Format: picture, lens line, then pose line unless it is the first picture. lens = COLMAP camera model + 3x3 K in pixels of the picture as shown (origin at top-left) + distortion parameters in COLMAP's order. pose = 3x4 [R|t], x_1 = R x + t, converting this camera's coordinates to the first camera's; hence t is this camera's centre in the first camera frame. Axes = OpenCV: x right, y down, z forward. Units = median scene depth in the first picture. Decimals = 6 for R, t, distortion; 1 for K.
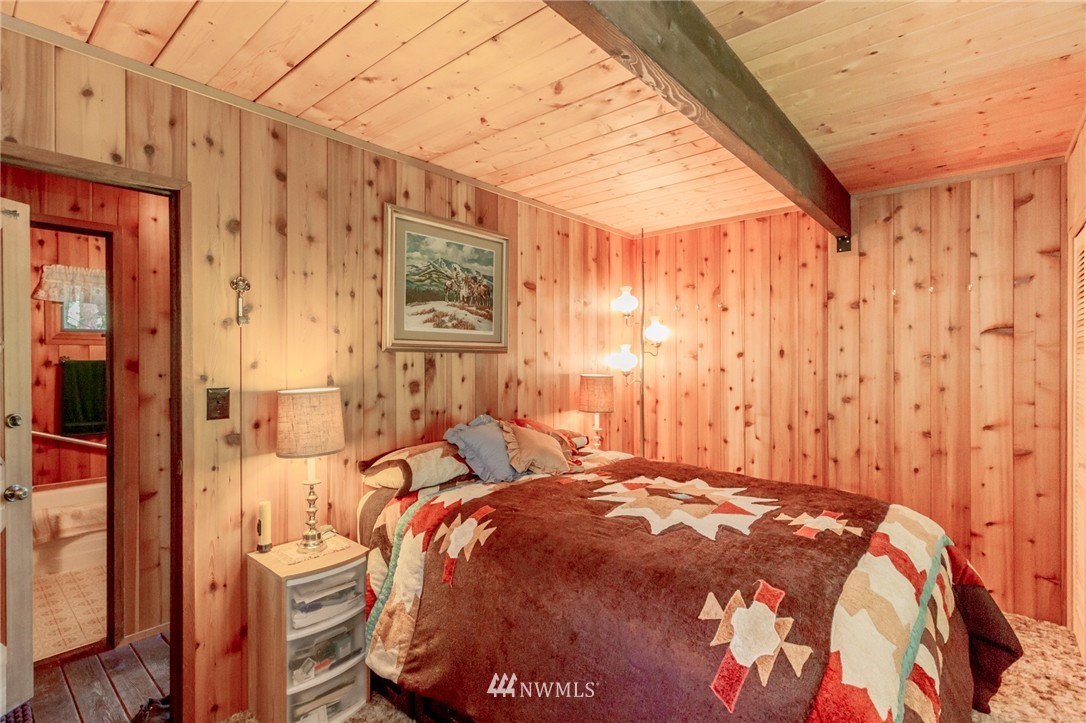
lens RADIAL K [[511.3, 0, 545.6], [0, 511.3, 364.5], [0, 0, 1]] dist [0.009270, -0.001465]
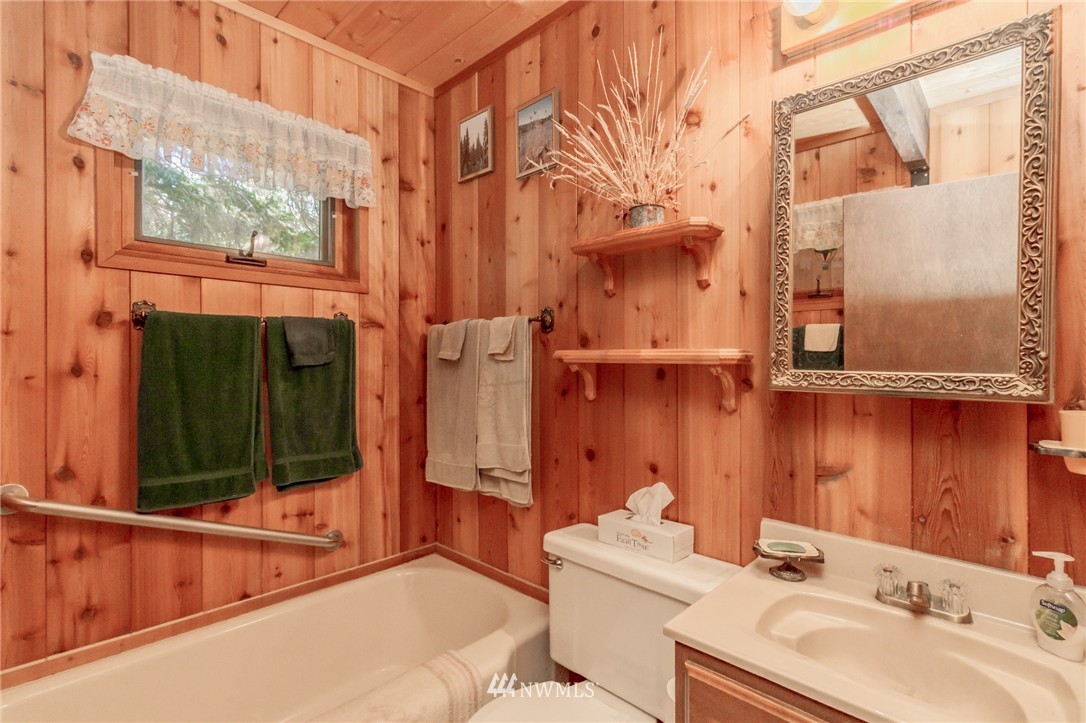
lens RADIAL K [[511.3, 0, 540.8], [0, 511.3, 358.4], [0, 0, 1]] dist [0.009270, -0.001465]
pose [[0.998123, 0.002667, -0.061188, -0.623690], [-0.002796, 0.999994, -0.002025, 0.026765], [0.061183, 0.002192, 0.998124, 0.643908]]
